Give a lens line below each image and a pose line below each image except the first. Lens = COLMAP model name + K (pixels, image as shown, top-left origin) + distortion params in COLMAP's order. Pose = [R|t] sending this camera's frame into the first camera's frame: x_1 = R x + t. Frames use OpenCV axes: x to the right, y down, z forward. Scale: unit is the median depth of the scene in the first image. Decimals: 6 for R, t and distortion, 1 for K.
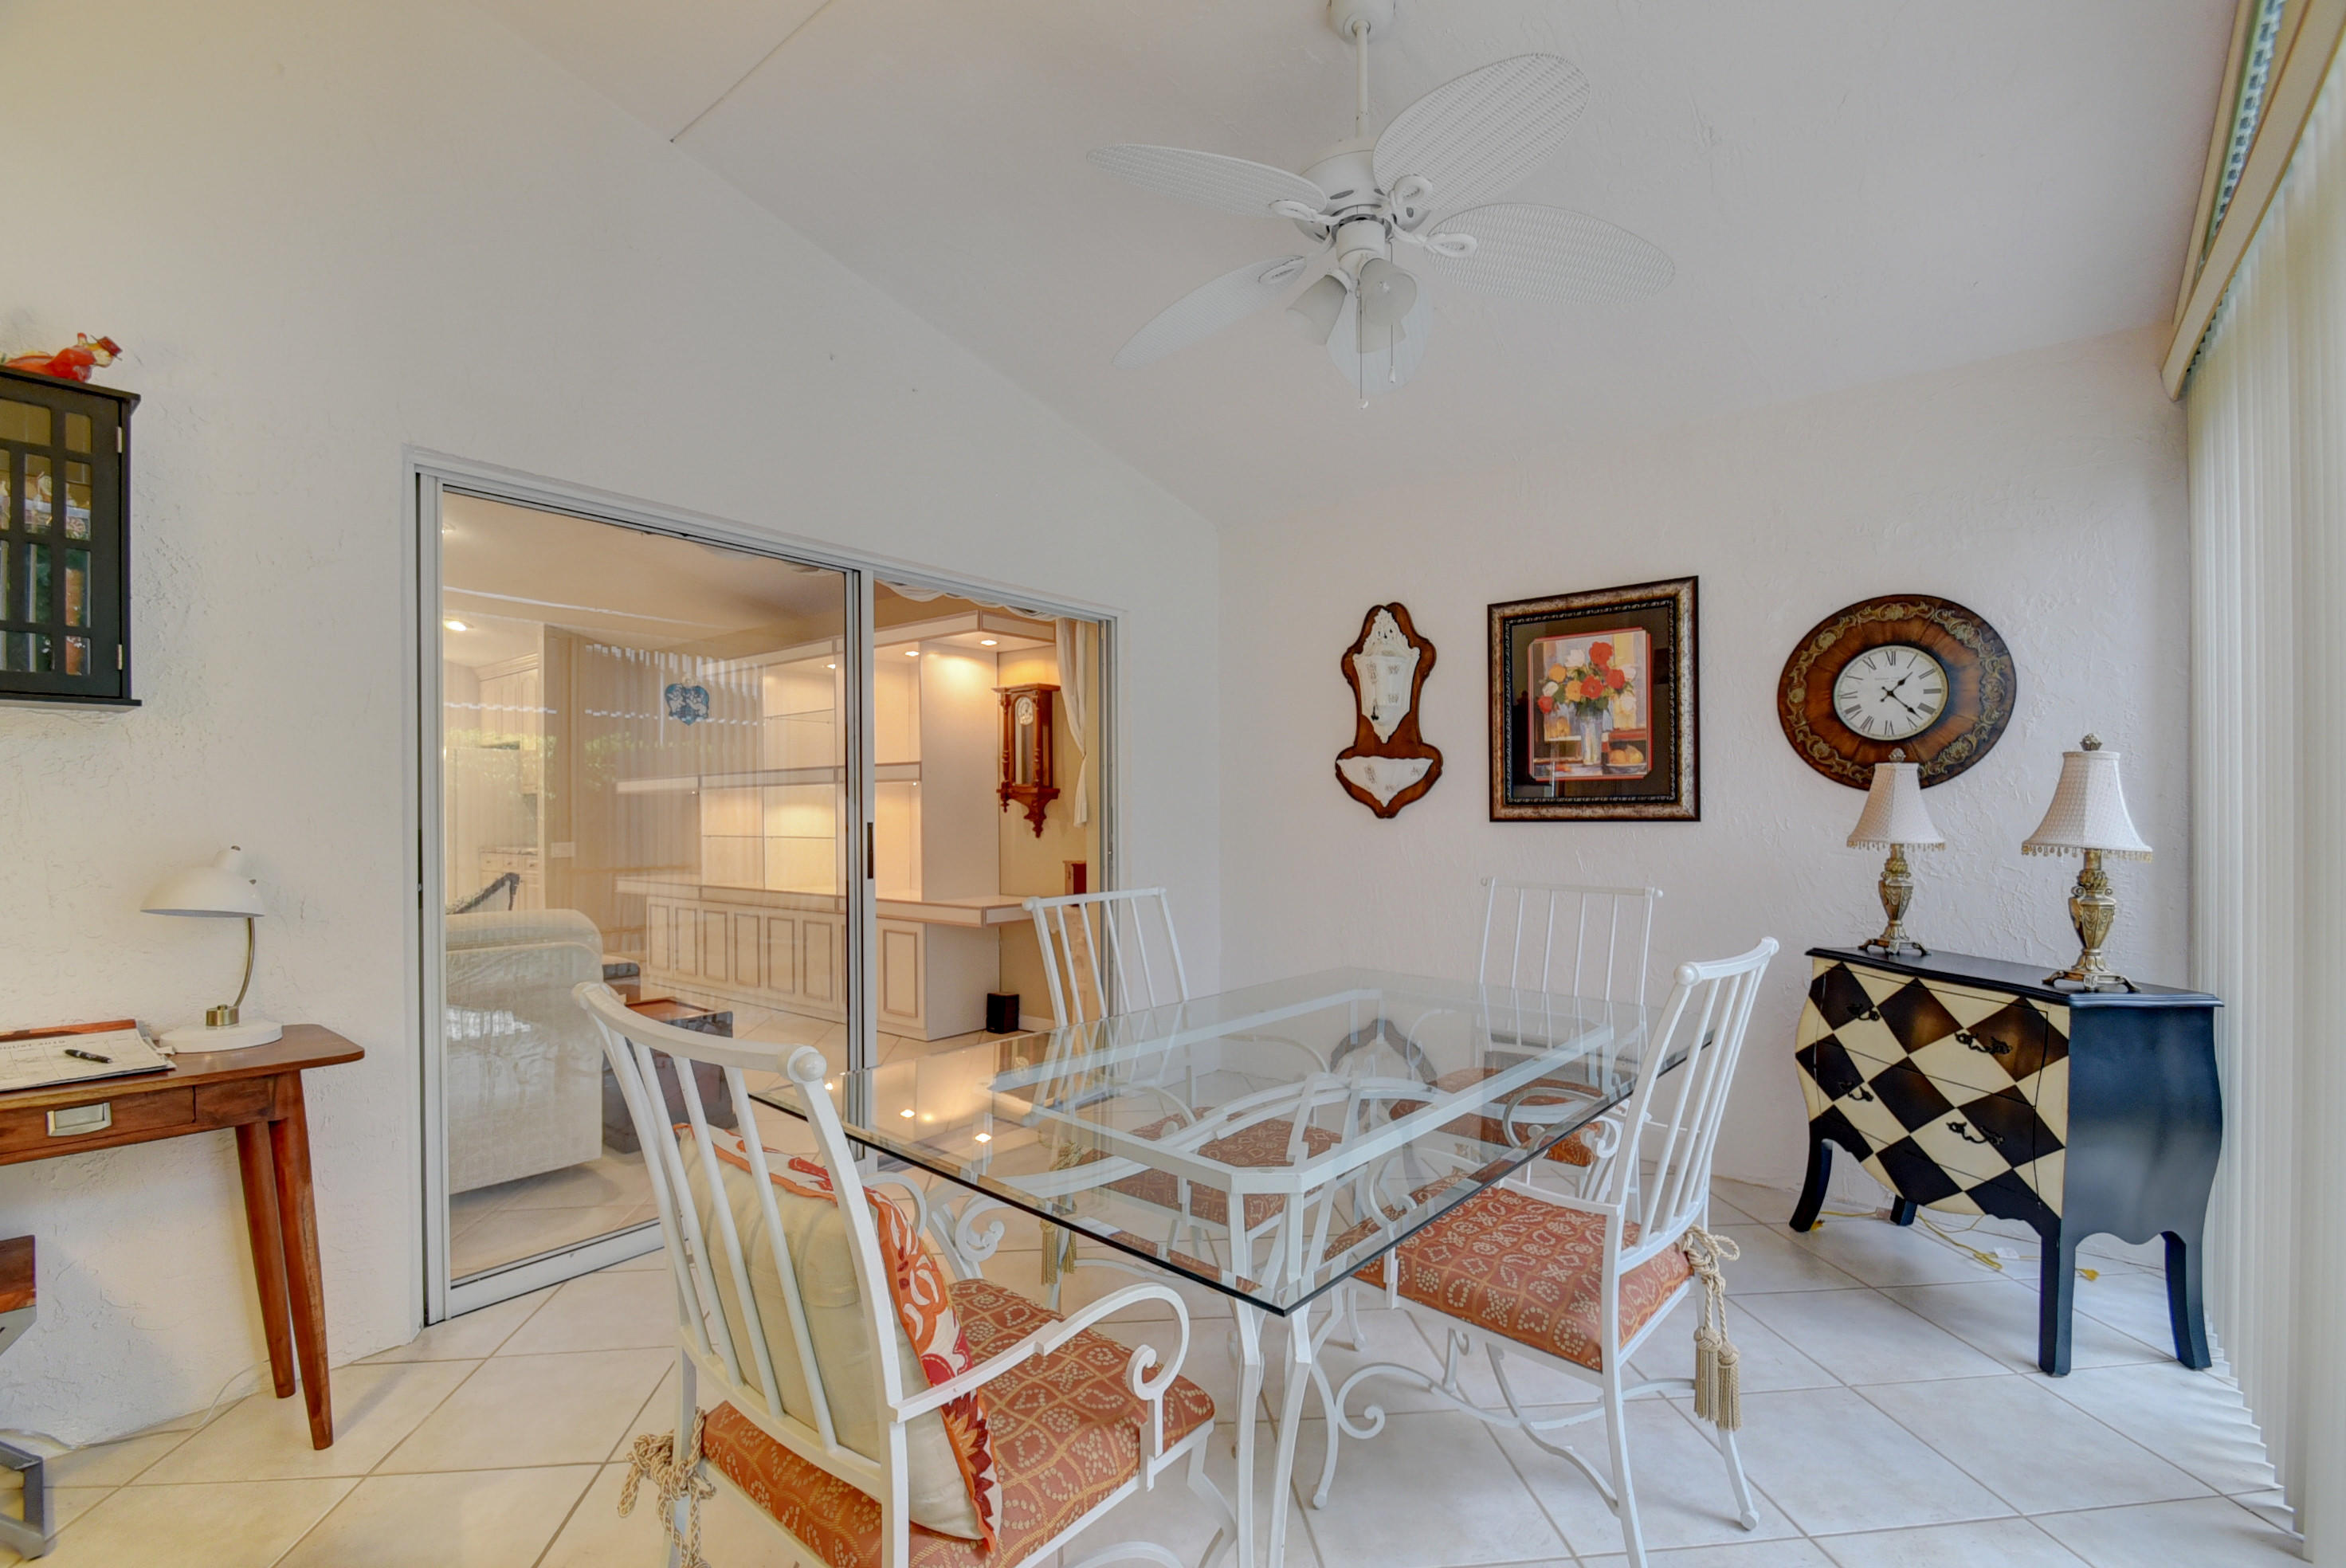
lens RADIAL K [[1034.5, 0, 1148.4], [0, 1034.5, 819.0], [0, 0, 1]] dist [0.008477, -0.011728]
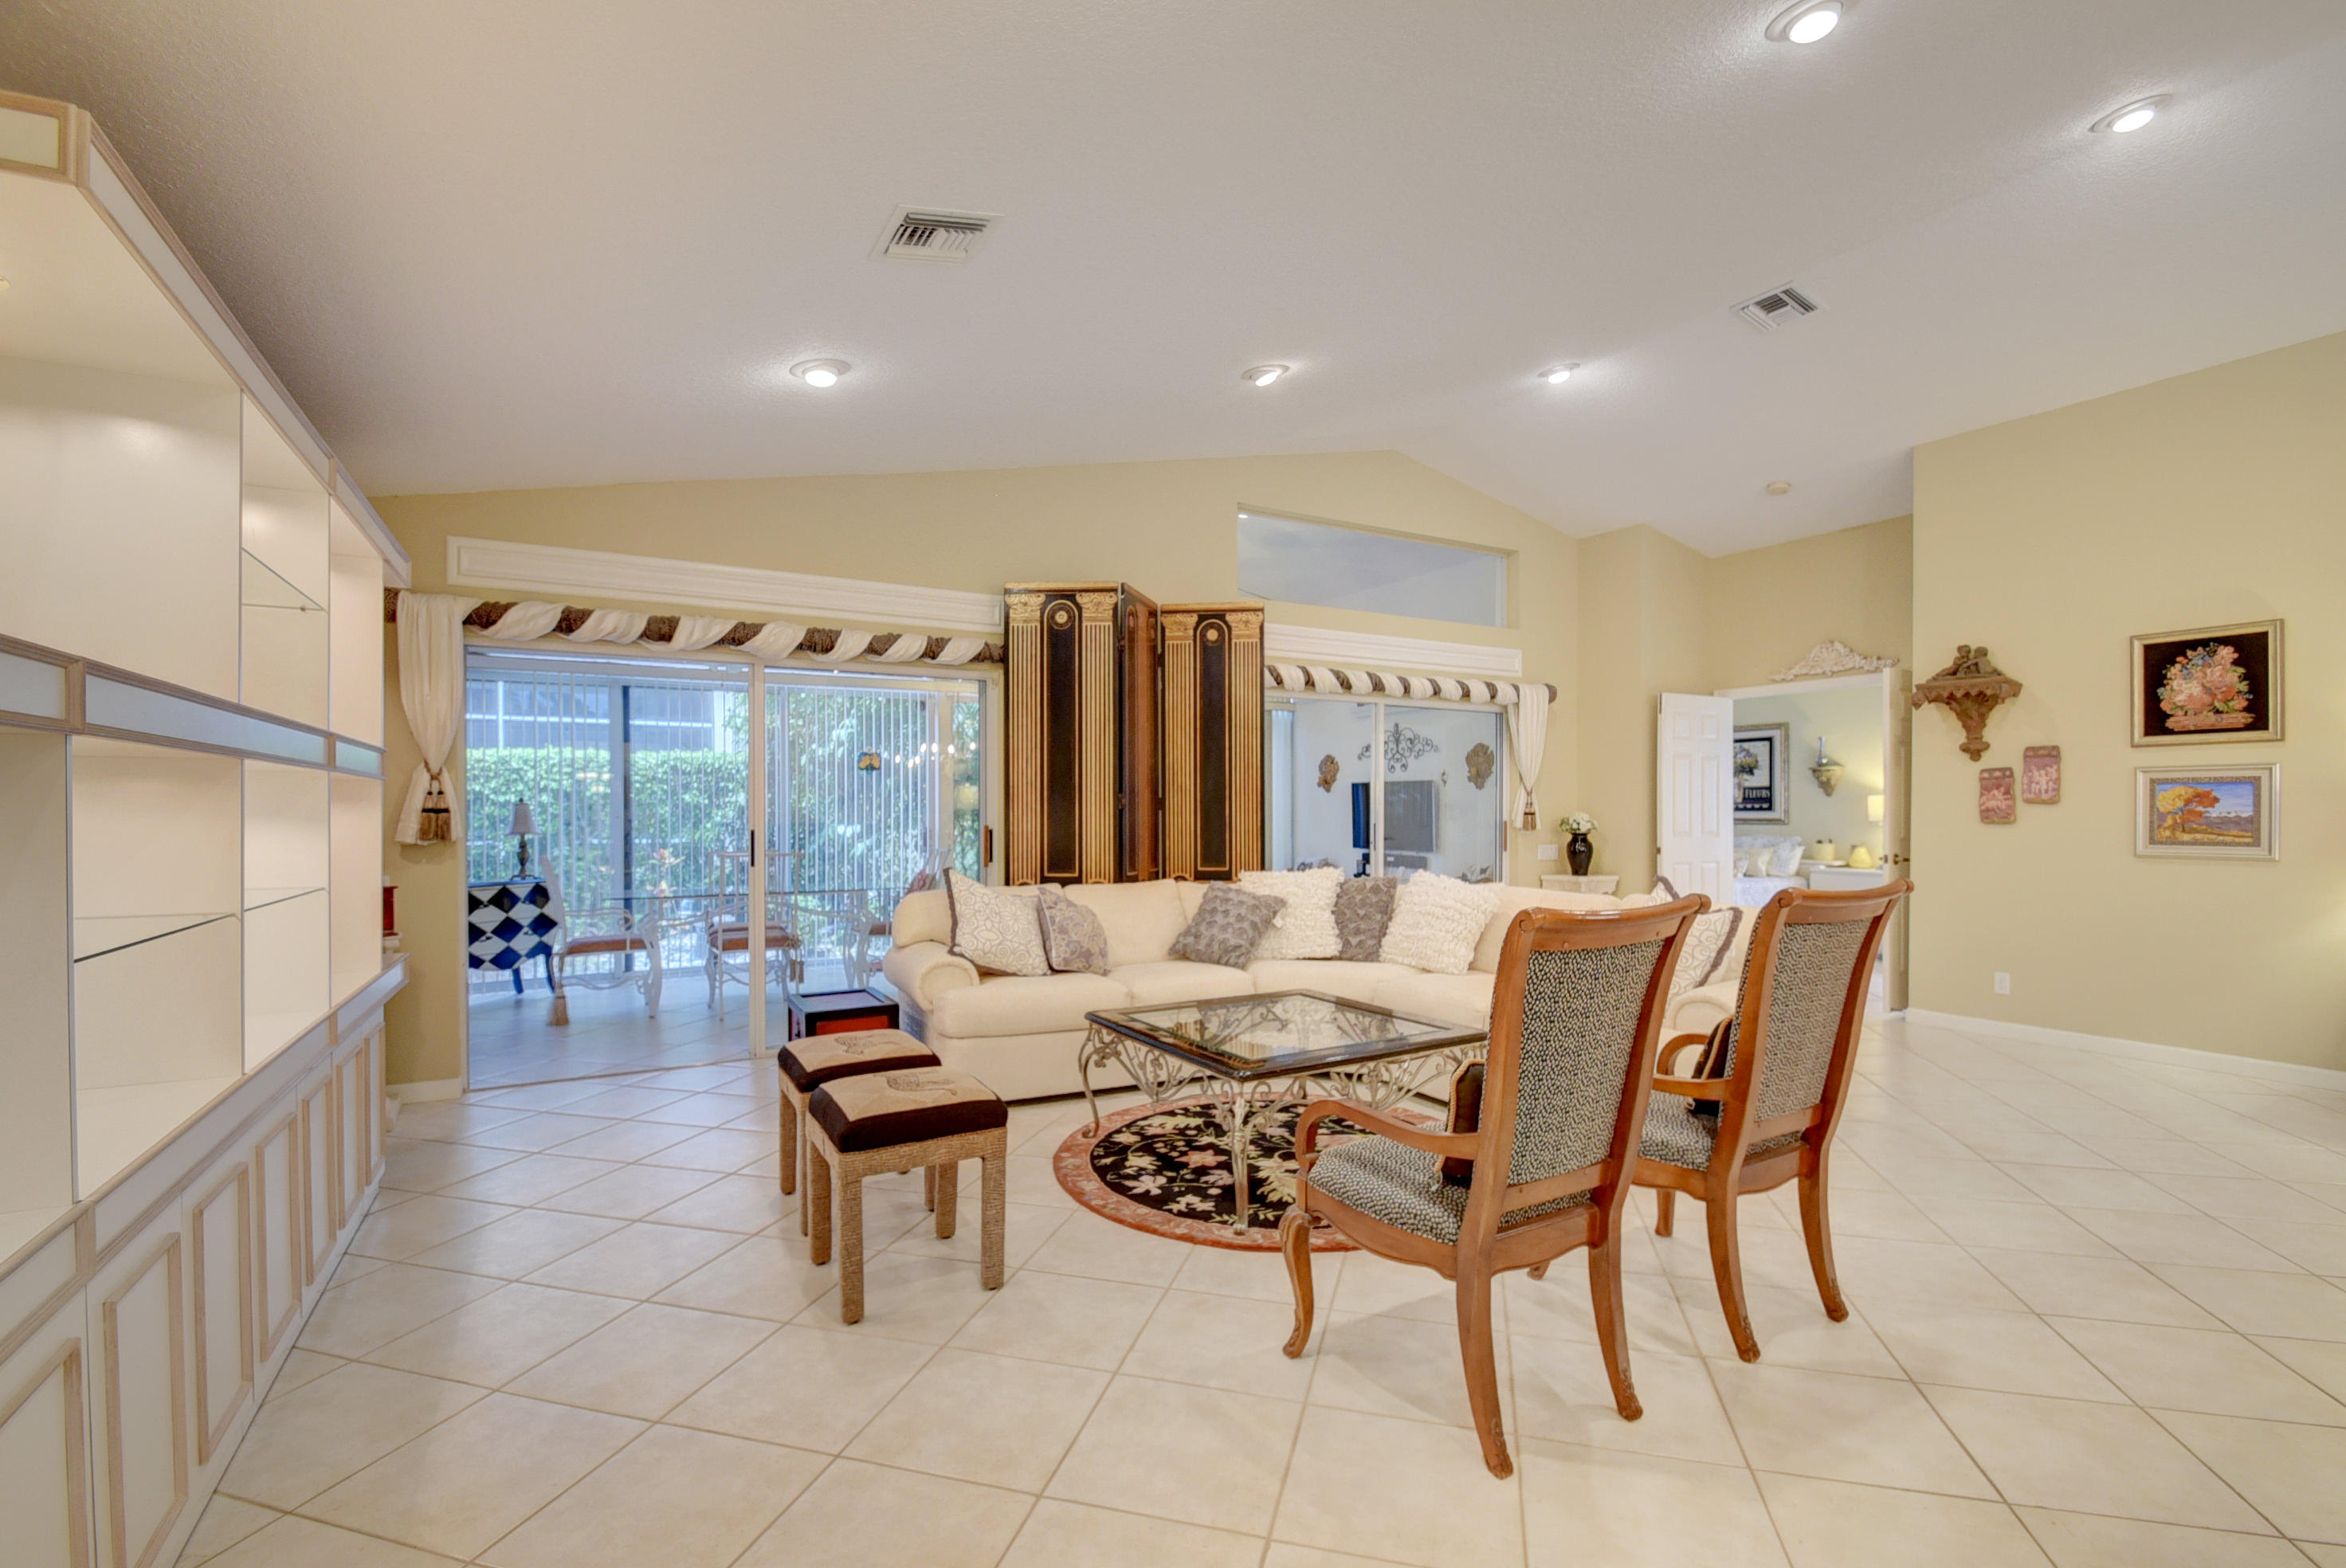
lens RADIAL K [[1034.5, 0, 1181.1], [0, 1034.5, 816.6], [0, 0, 1]] dist [0.008477, -0.011728]
pose [[-0.933728, -0.000939, 0.357981, -1.311085], [0.001674, 0.999974, 0.006991, -0.025957], [-0.357978, 0.007127, -0.933703, 2.068262]]
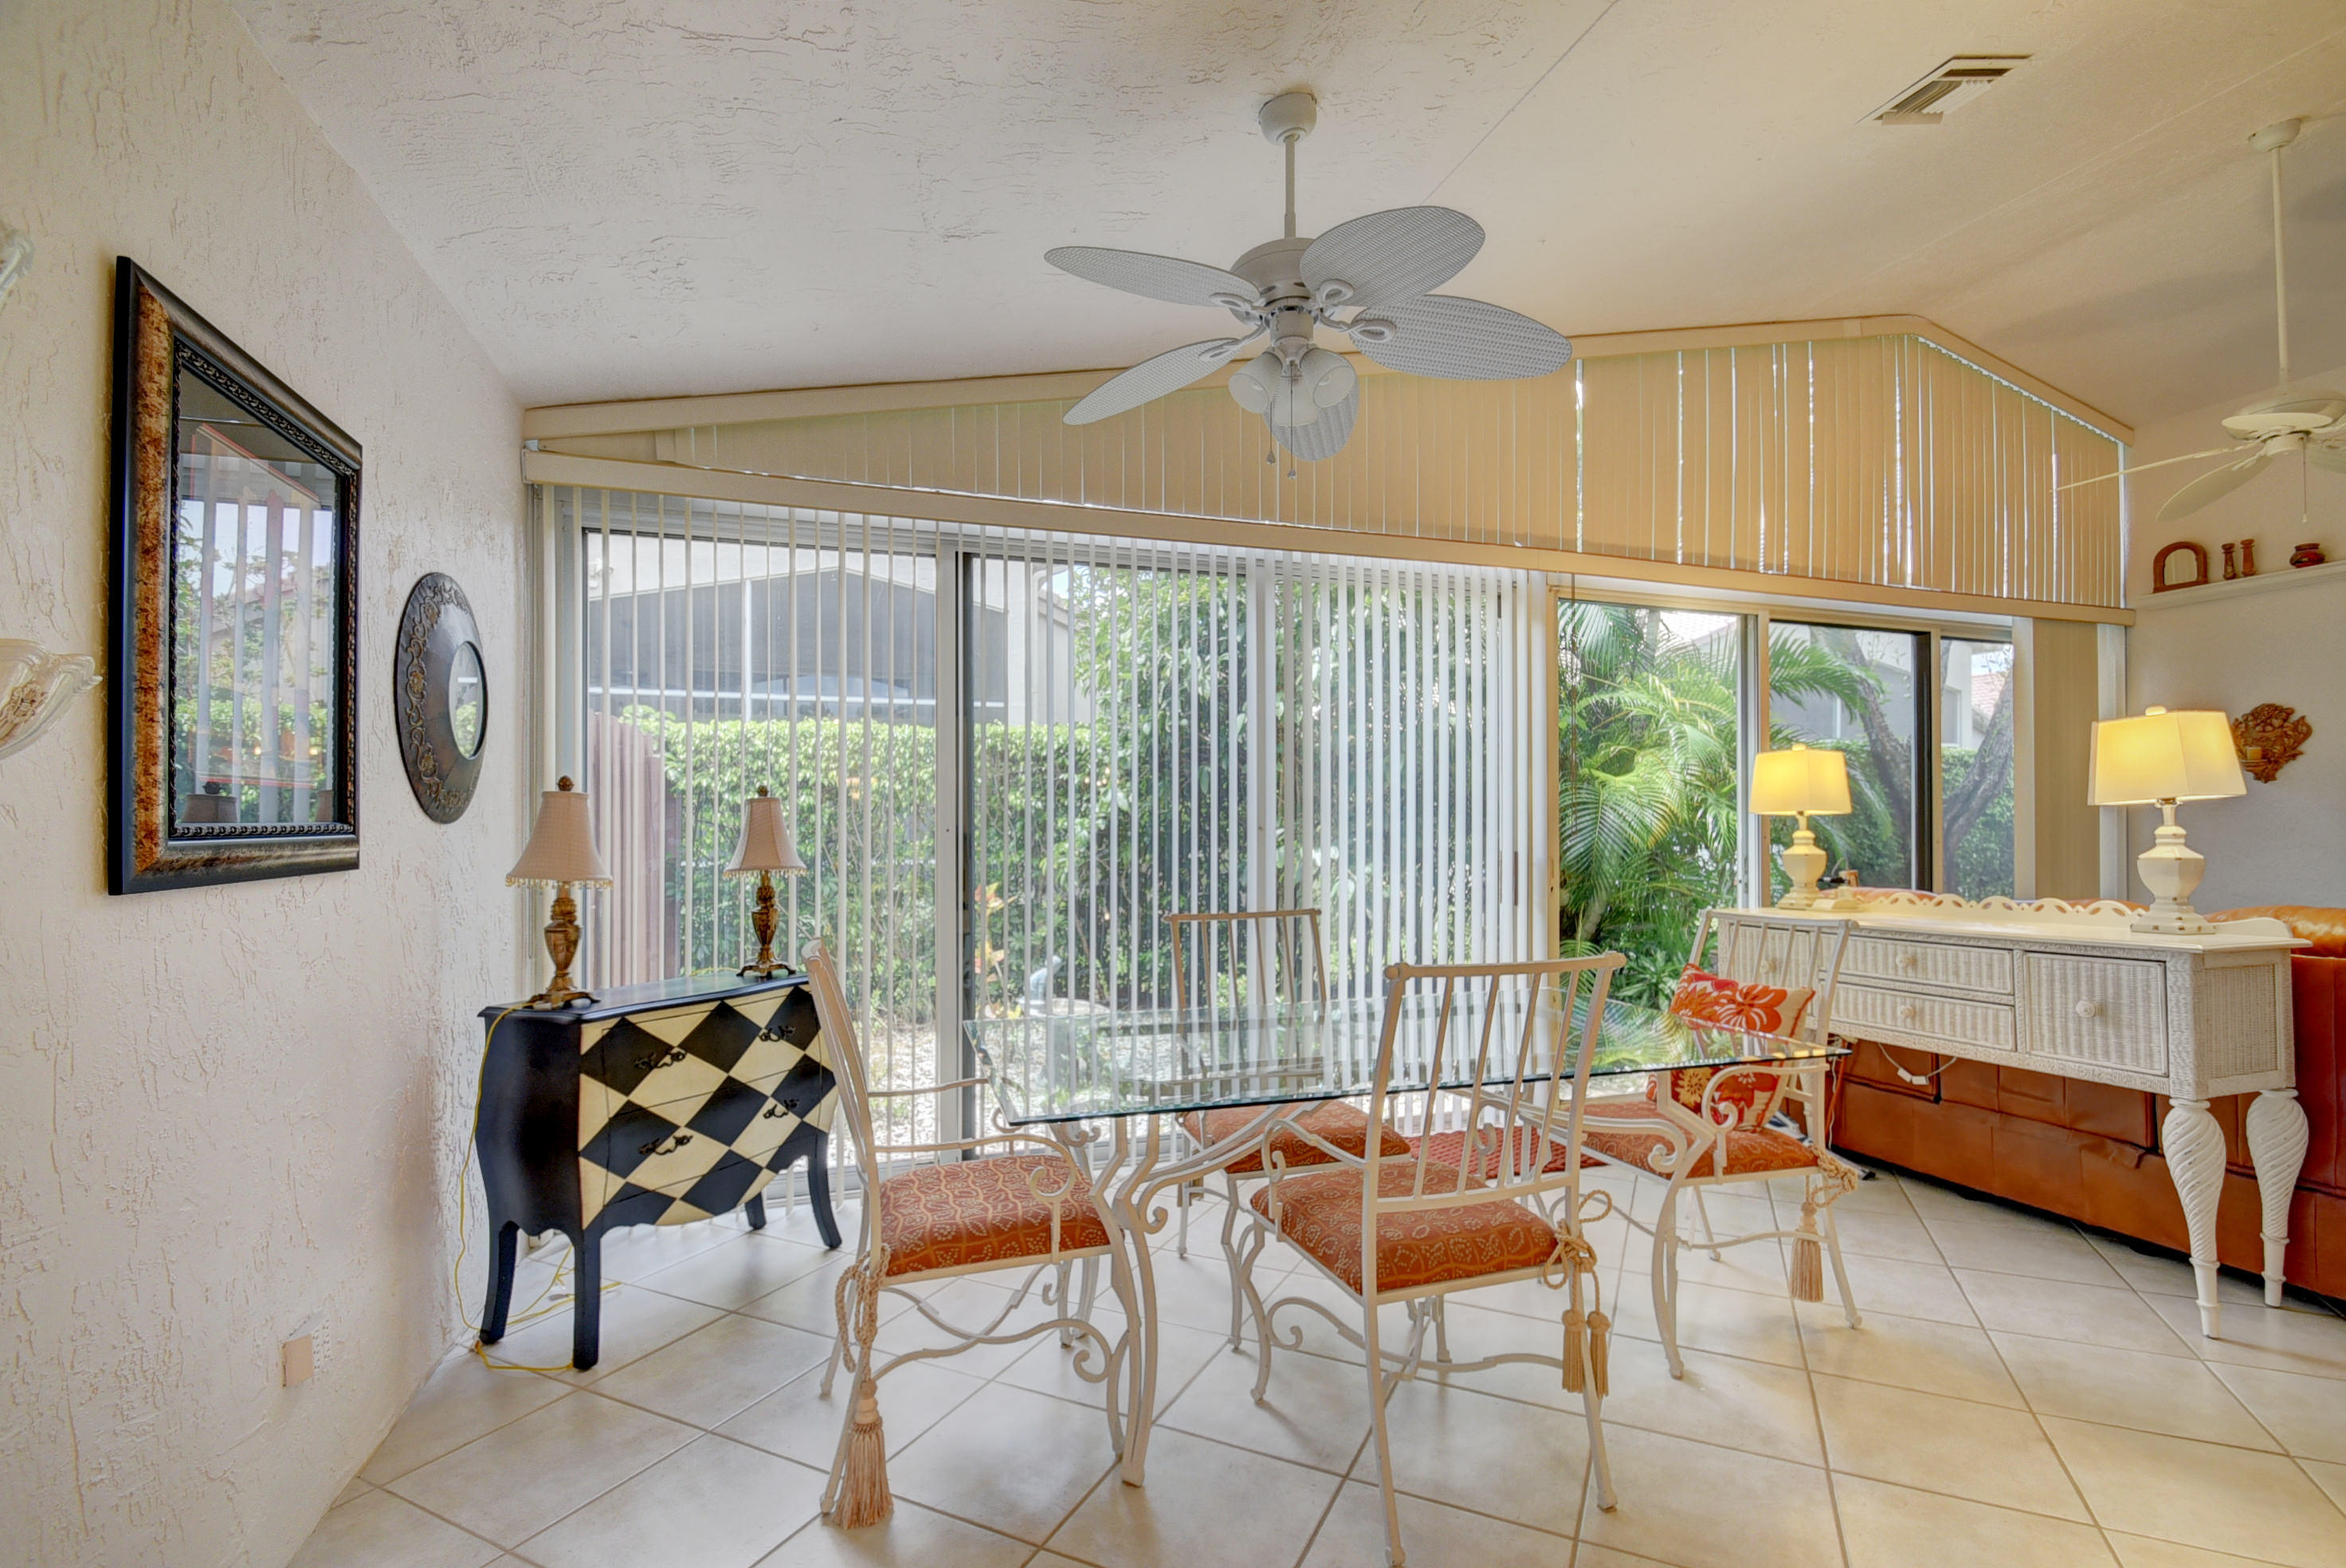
lens RADIAL K [[1034.5, 0, 1168.8], [0, 1034.5, 814.2], [0, 0, 1]] dist [0.008477, -0.011728]
pose [[-0.841205, 0.005677, 0.540687, -0.157749], [0.001740, 0.999968, -0.007791, -0.020131], [-0.540714, -0.005613, -0.841188, 1.199754]]
